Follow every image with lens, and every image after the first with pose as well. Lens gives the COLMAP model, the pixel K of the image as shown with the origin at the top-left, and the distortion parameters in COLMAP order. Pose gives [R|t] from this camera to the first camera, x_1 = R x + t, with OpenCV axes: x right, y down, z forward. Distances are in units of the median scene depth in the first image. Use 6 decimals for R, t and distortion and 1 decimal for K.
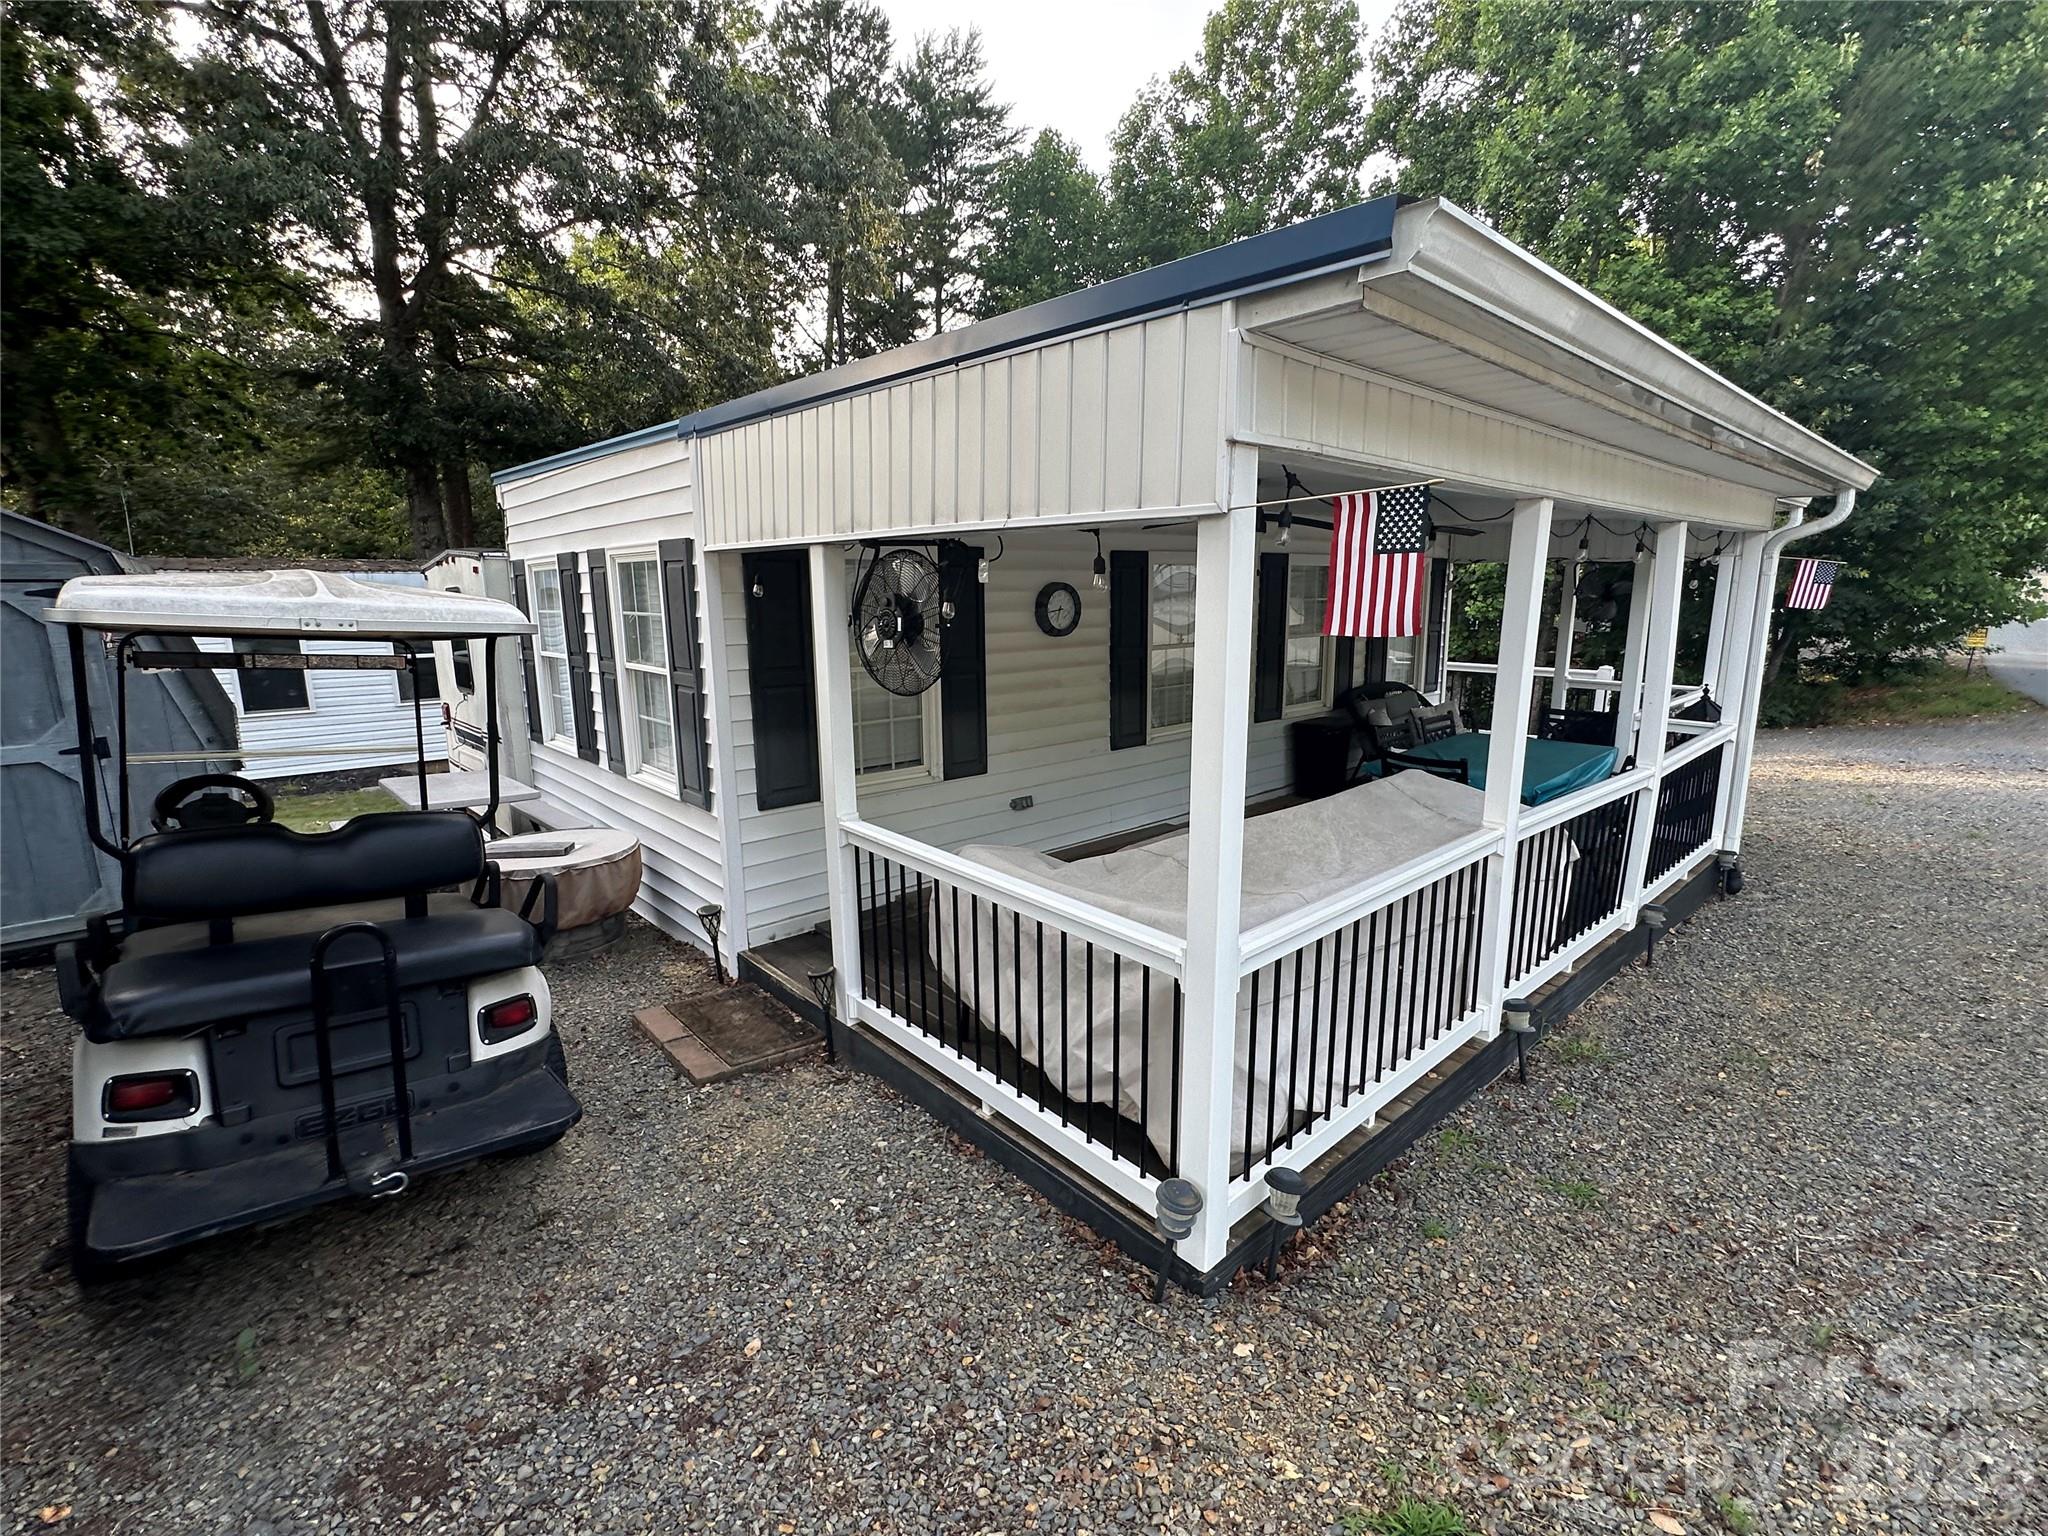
lens RADIAL K [[917.2, 0, 1026.8], [0, 917.2, 767.4], [0, 0, 1]] dist [-0.004524, 0.000496]
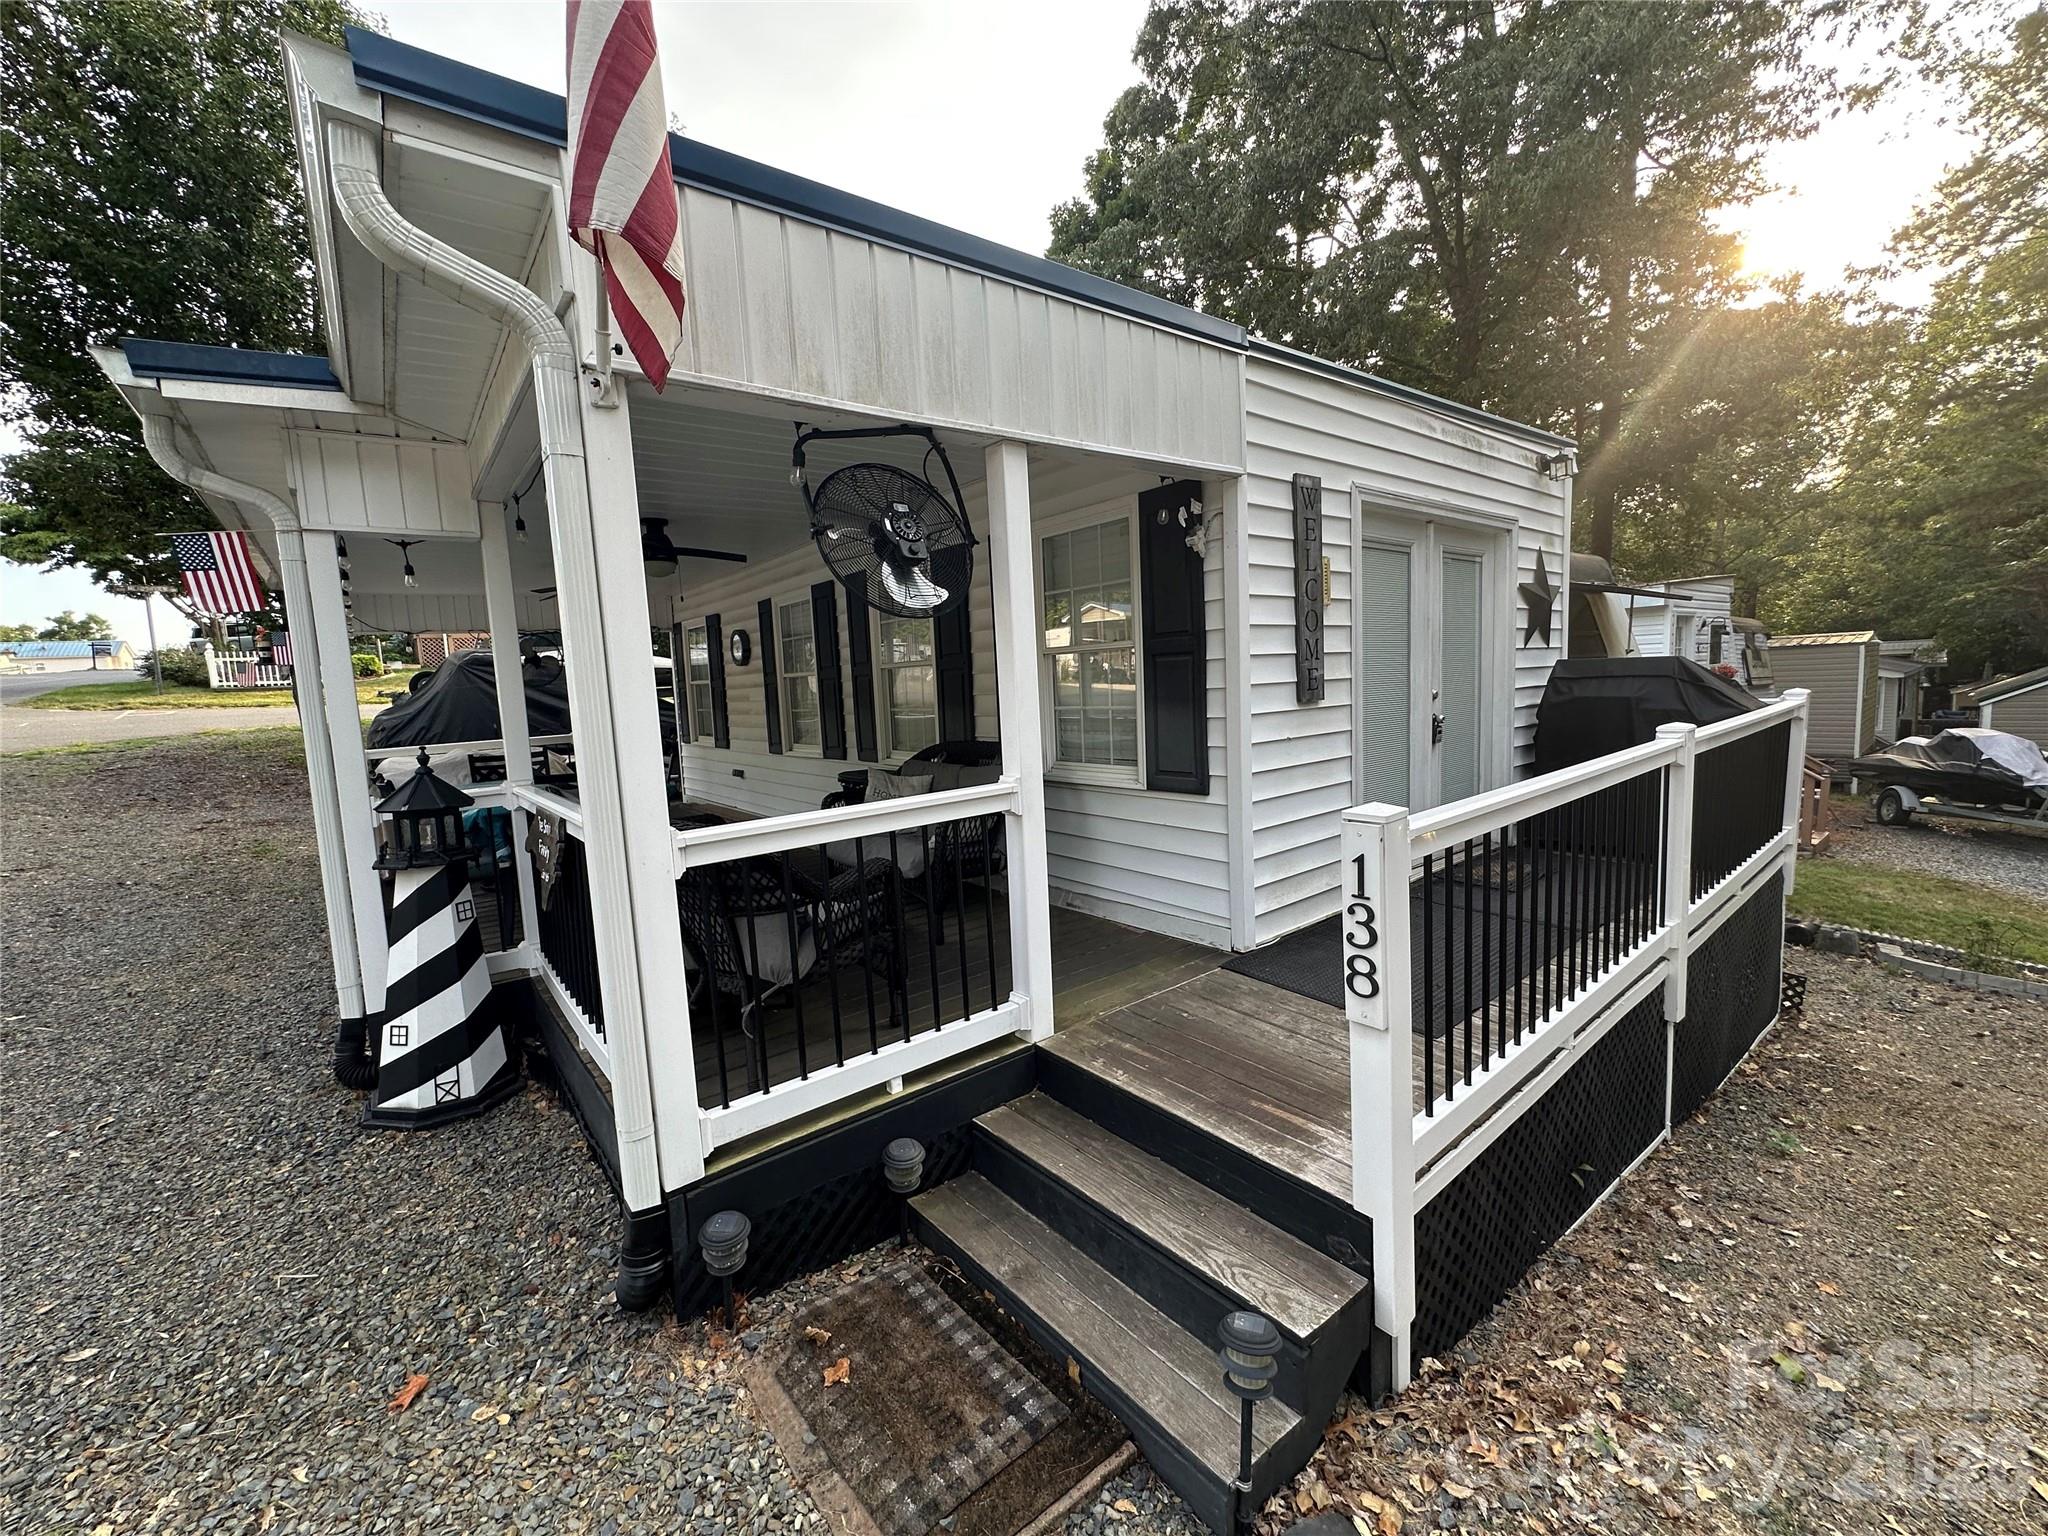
lens RADIAL K [[820.1, 0, 1026.1], [0, 820.1, 767.3], [0, 0, 1]] dist [-0.006181, 0.001830]
pose [[-0.047275, 0.121128, -0.991510, 1.427421], [-0.140264, 0.981980, 0.126652, -0.227800], [0.988985, 0.145060, -0.029433, 1.610774]]
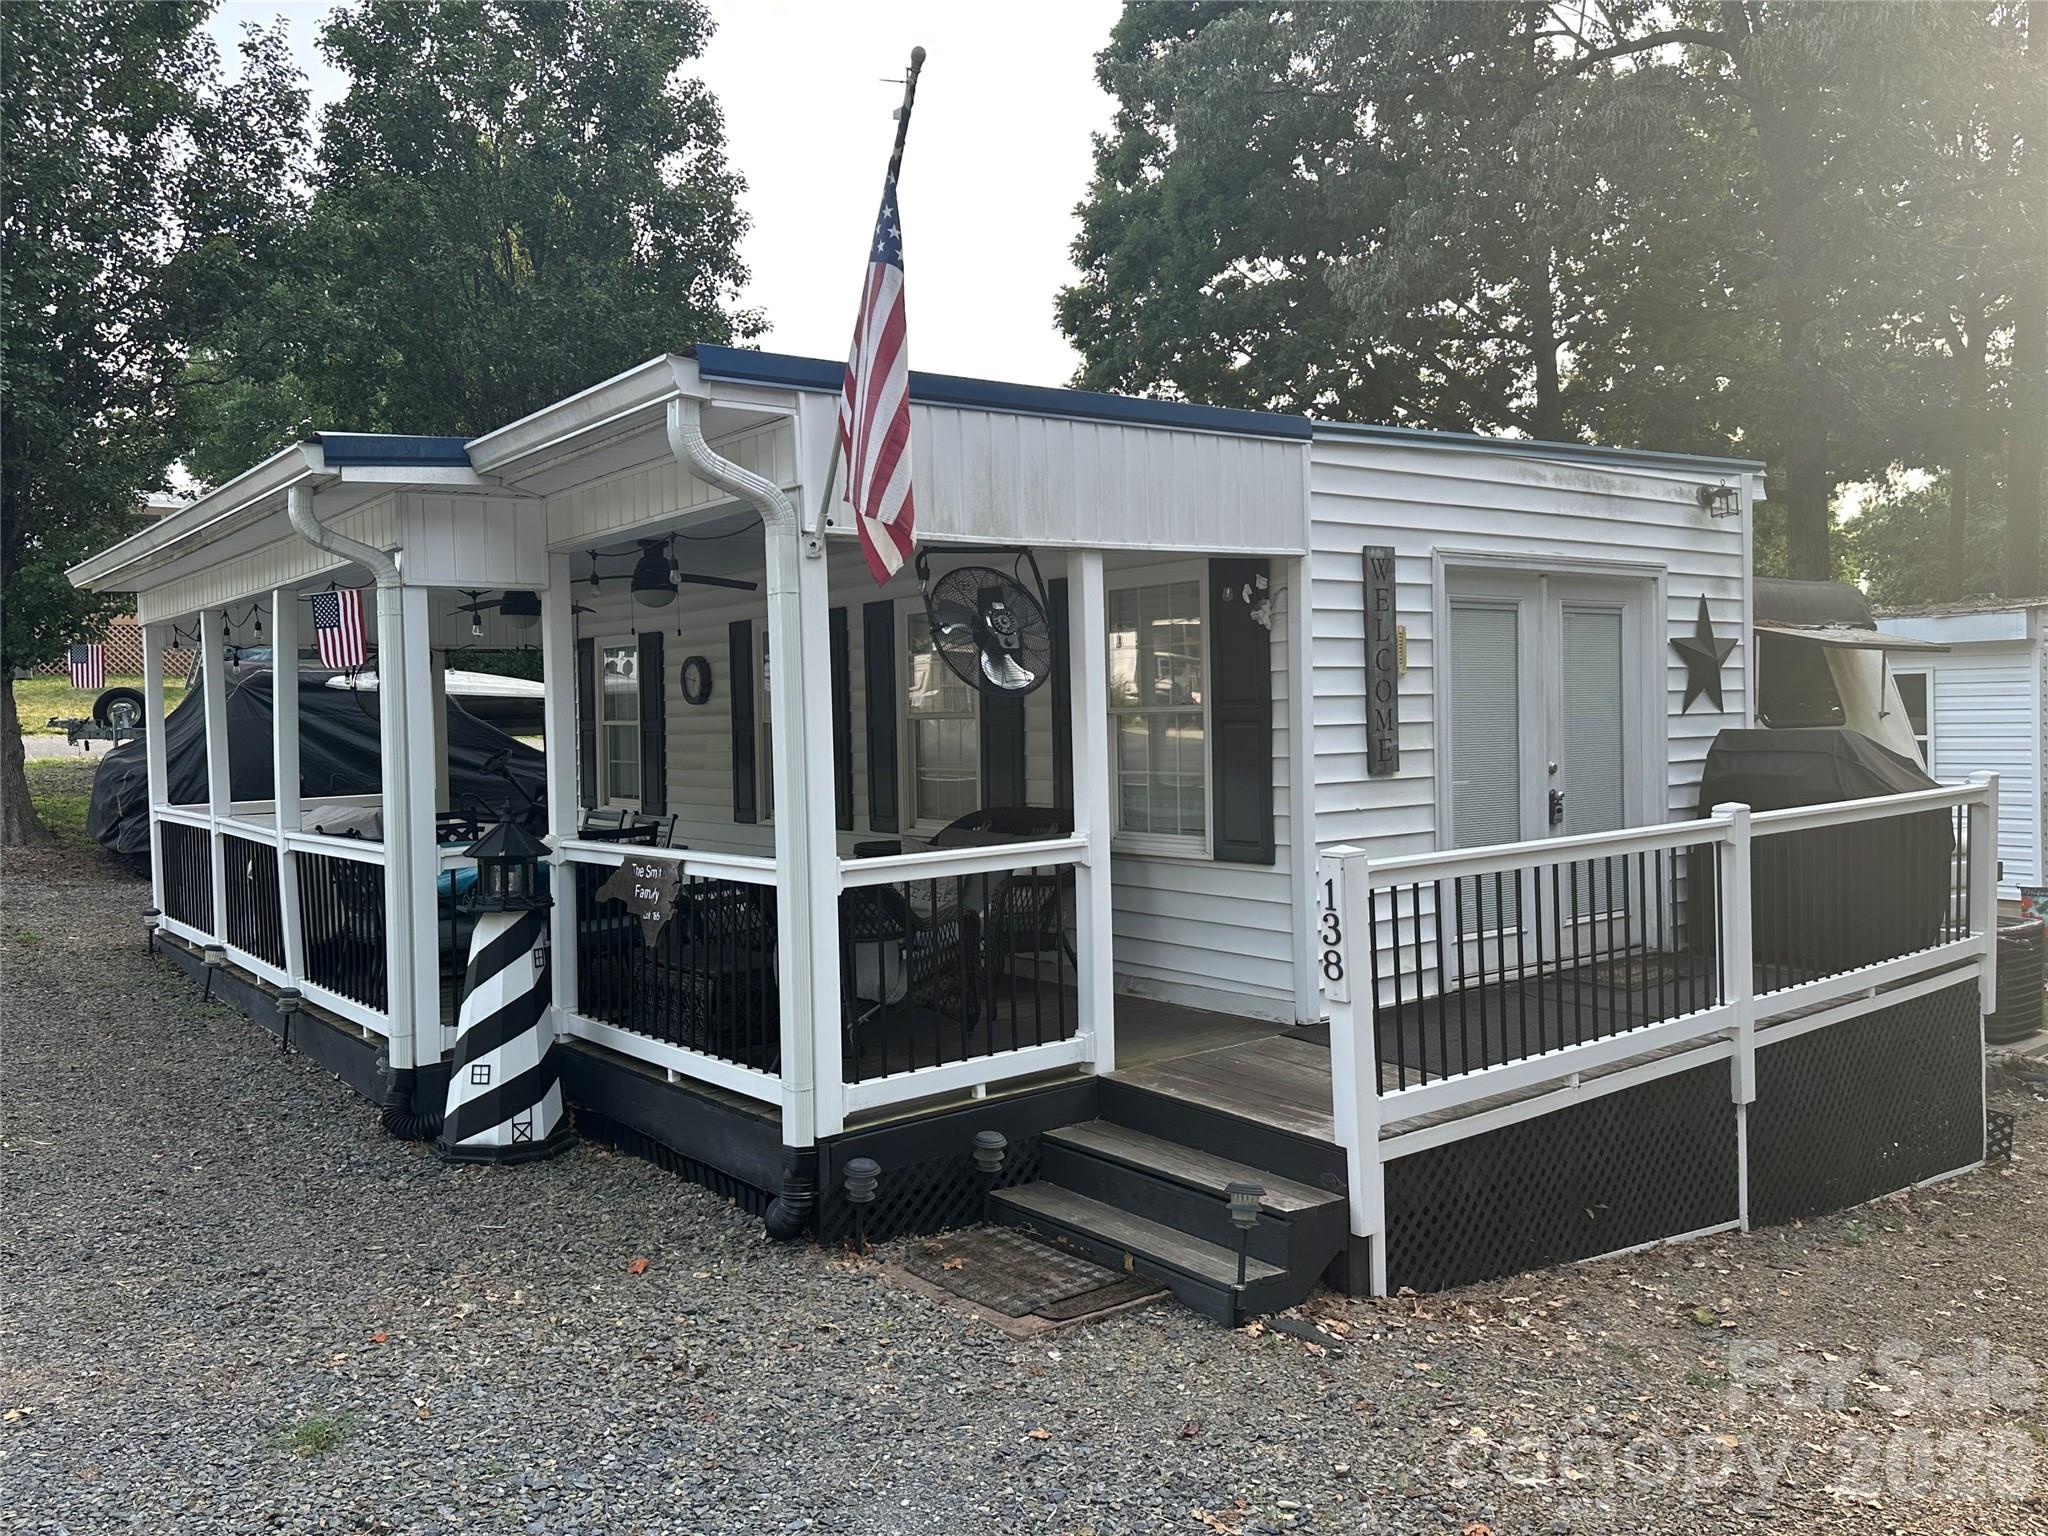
lens RADIAL K [[1548.8, 0, 1031.8], [0, 1548.8, 747.3], [0, 0, 1]] dist [0.146820, -0.258569]
pose [[-0.063330, 0.036133, -0.997338, 1.999800], [-0.163163, 0.985523, 0.046066, -0.259873], [0.984564, 0.165647, -0.056518, 1.604775]]
